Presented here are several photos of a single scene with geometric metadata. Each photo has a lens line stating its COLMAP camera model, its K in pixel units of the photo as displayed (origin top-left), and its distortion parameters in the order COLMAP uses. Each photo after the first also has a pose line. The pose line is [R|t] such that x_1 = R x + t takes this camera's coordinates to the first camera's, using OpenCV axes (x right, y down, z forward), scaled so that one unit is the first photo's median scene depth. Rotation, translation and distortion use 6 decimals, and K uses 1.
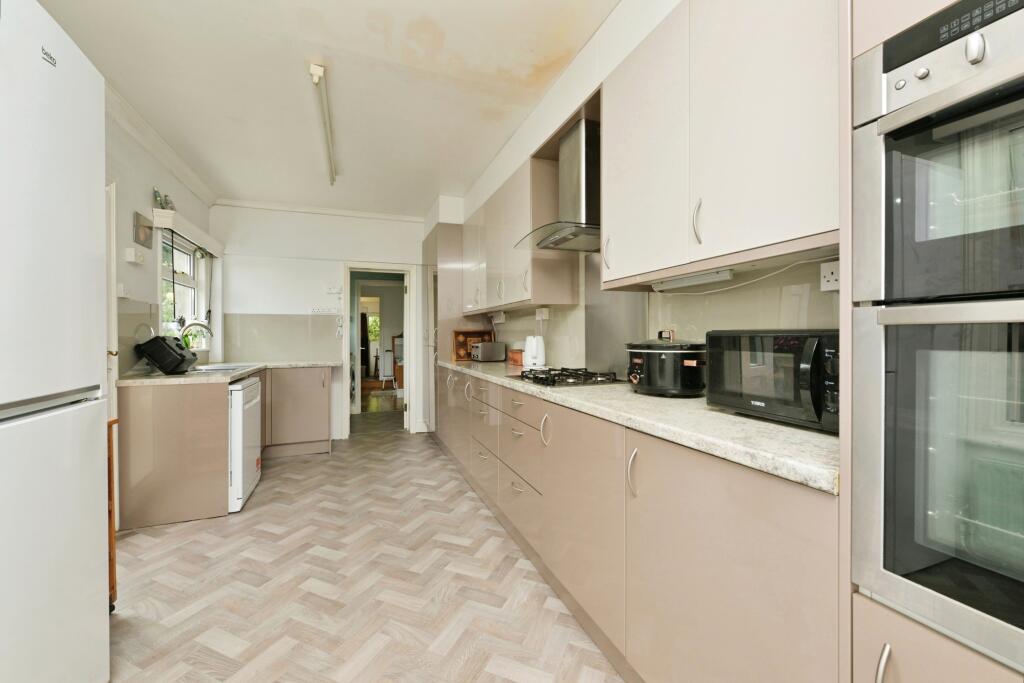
lens RADIAL K [[409.5, 0, 525.9], [0, 409.5, 335.8], [0, 0, 1]] dist [-0.002180, -0.000819]
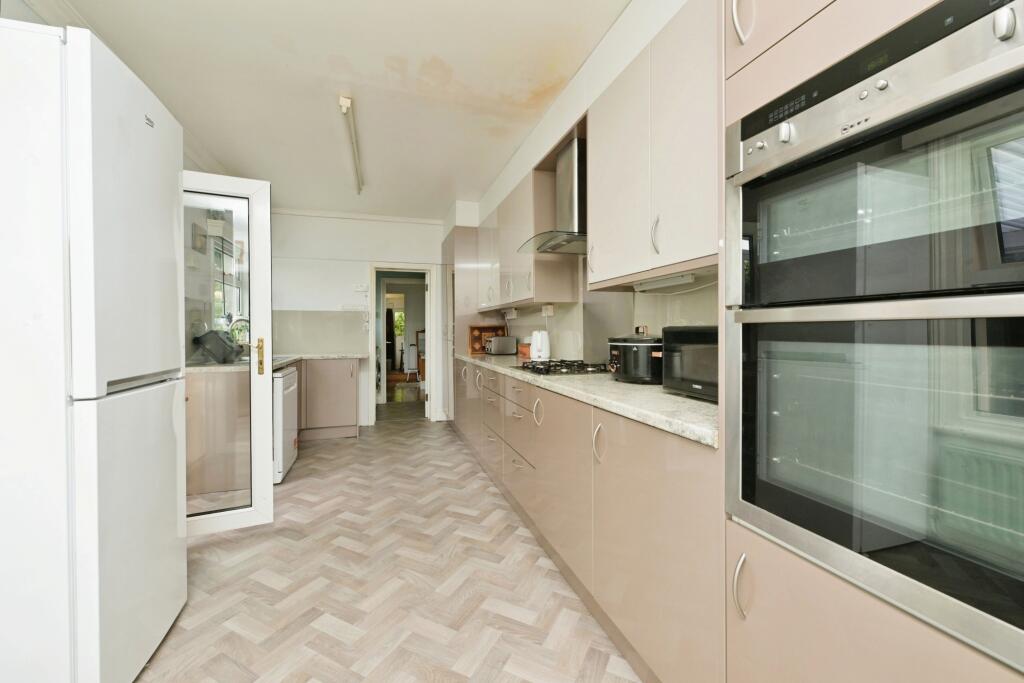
lens RADIAL K [[409.5, 0, 525.9], [0, 409.5, 335.8], [0, 0, 1]] dist [-0.002180, -0.000819]
pose [[0.998251, 0.003914, -0.058992, 0.064529], [-0.003242, 0.999929, 0.011478, 0.000818], [0.059033, -0.011266, 0.998192, -0.121132]]
